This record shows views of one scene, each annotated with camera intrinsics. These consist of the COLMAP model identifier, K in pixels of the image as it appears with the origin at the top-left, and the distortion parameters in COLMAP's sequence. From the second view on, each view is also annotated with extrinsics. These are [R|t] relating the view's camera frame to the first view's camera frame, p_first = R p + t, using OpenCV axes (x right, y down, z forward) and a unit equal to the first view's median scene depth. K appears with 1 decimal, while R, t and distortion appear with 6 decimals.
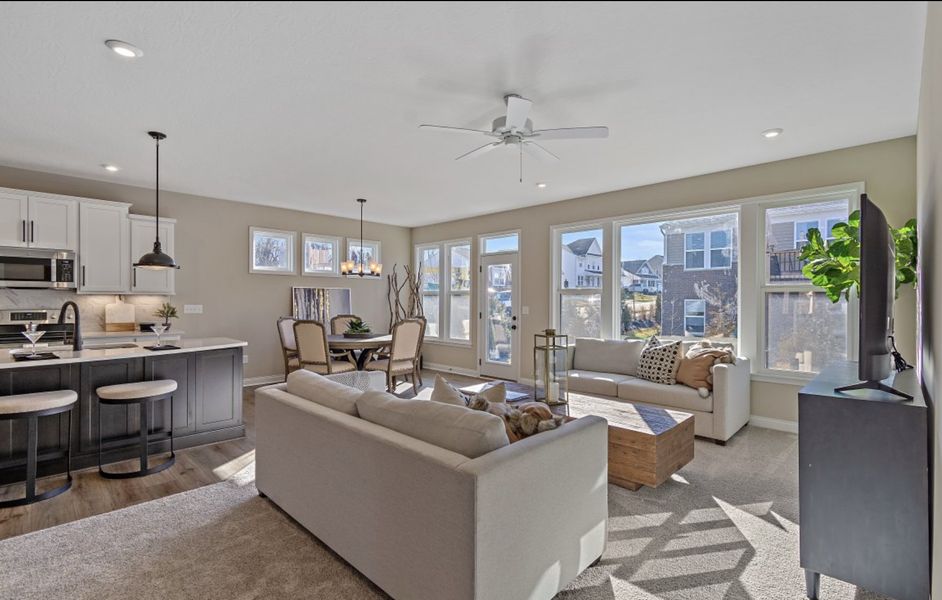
lens RADIAL K [[439.5, 0, 494.7], [0, 439.5, 301.5], [0, 0, 1]] dist [0.005819, -0.001205]
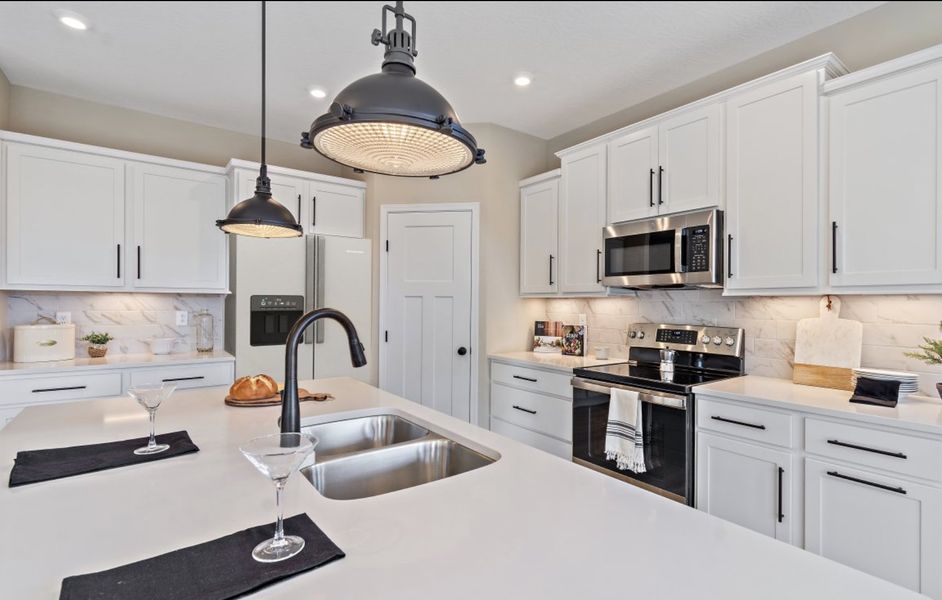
lens RADIAL K [[439.5, 0, 497.0], [0, 439.5, 305.0], [0, 0, 1]] dist [0.005819, -0.001205]
pose [[-0.155514, -0.003439, -0.987828, -0.409593], [-0.011301, 0.999935, -0.001702, -0.003144], [0.987769, 0.010899, -0.155542, 0.780689]]
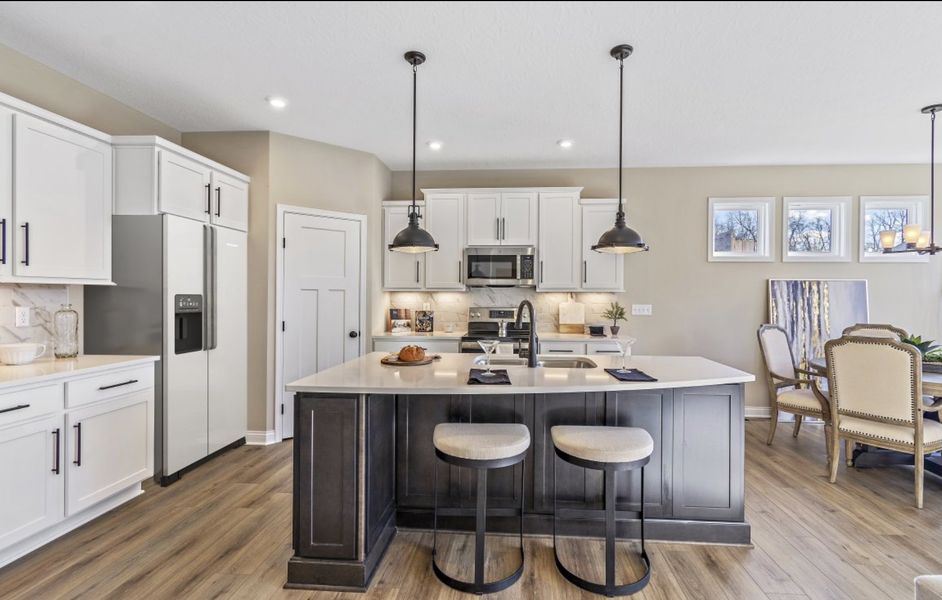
lens RADIAL K [[439.5, 0, 480.7], [0, 439.5, 295.0], [0, 0, 1]] dist [0.005819, -0.001205]
pose [[0.624976, -0.002634, -0.780640, -0.274356], [-0.004896, 0.999961, -0.007294, -0.002390], [0.780629, 0.008380, 0.624939, 0.305182]]
